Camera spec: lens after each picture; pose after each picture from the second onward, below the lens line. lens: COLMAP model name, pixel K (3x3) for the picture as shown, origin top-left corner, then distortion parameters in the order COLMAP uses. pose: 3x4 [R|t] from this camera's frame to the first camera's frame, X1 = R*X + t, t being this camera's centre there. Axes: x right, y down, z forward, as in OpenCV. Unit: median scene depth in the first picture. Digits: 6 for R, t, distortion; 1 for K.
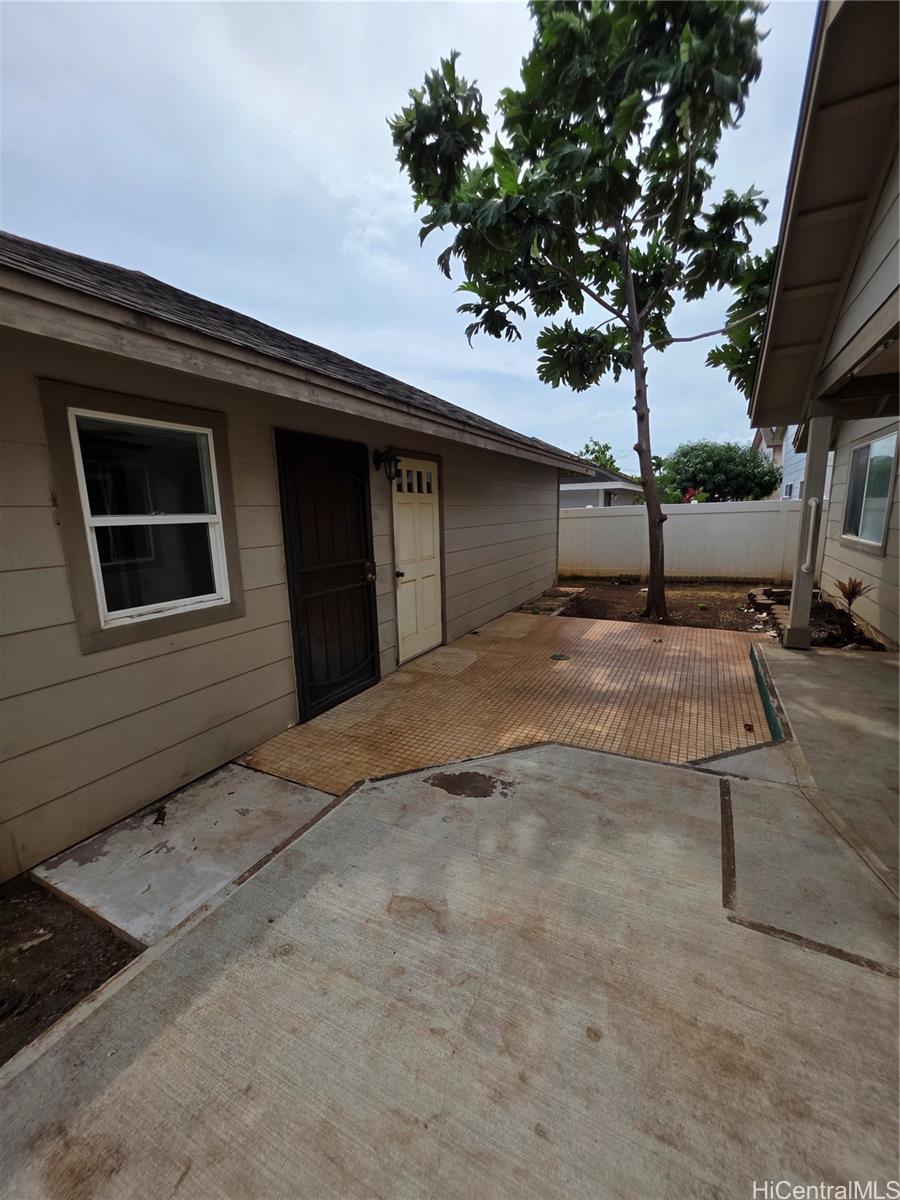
lens RADIAL K [[481.4, 0, 450.9], [0, 481.4, 597.5], [0, 0, 1]] dist [-0.001492, 0.002338]
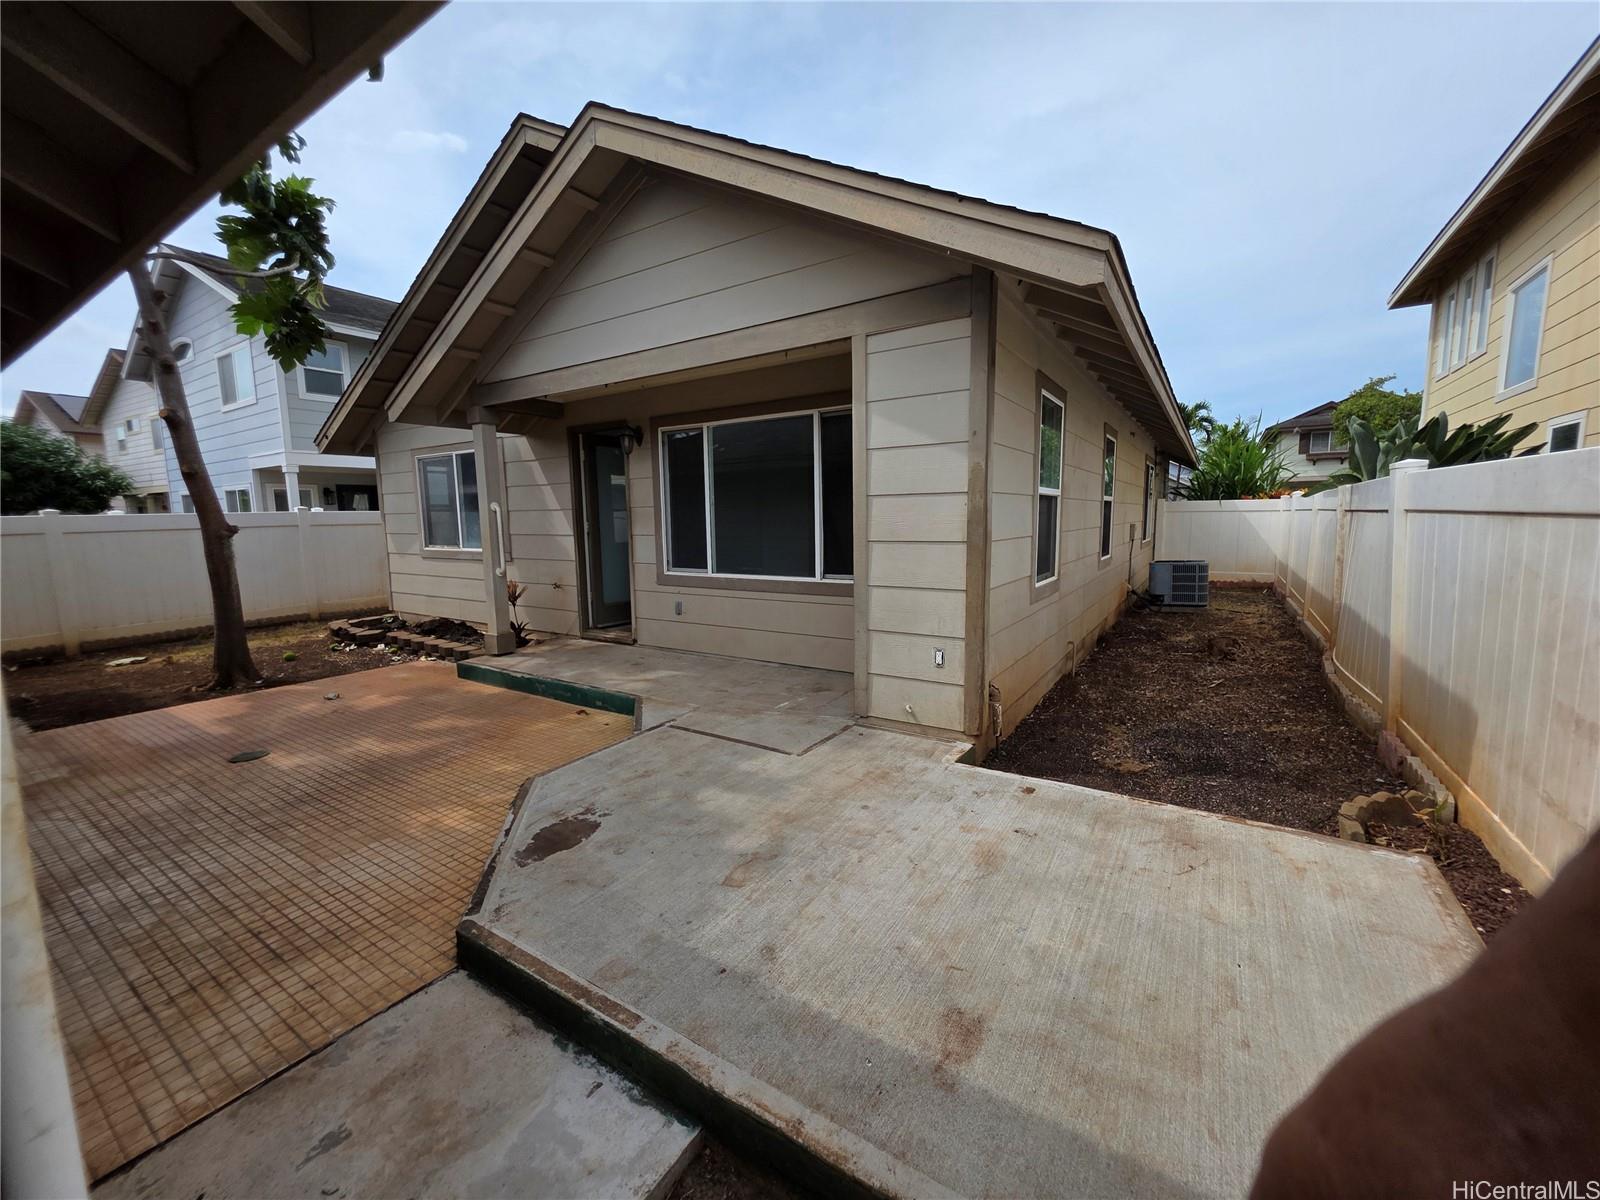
lens RADIAL K [[641.8, 0, 800.1], [0, 641.8, 599.4], [0, 0, 1]] dist [-0.001492, 0.002338]
pose [[0.098462, -0.108945, 0.989159, -0.899798], [0.191137, 0.977553, 0.088640, -0.007524], [-0.976612, 0.180337, 0.117075, 0.418369]]
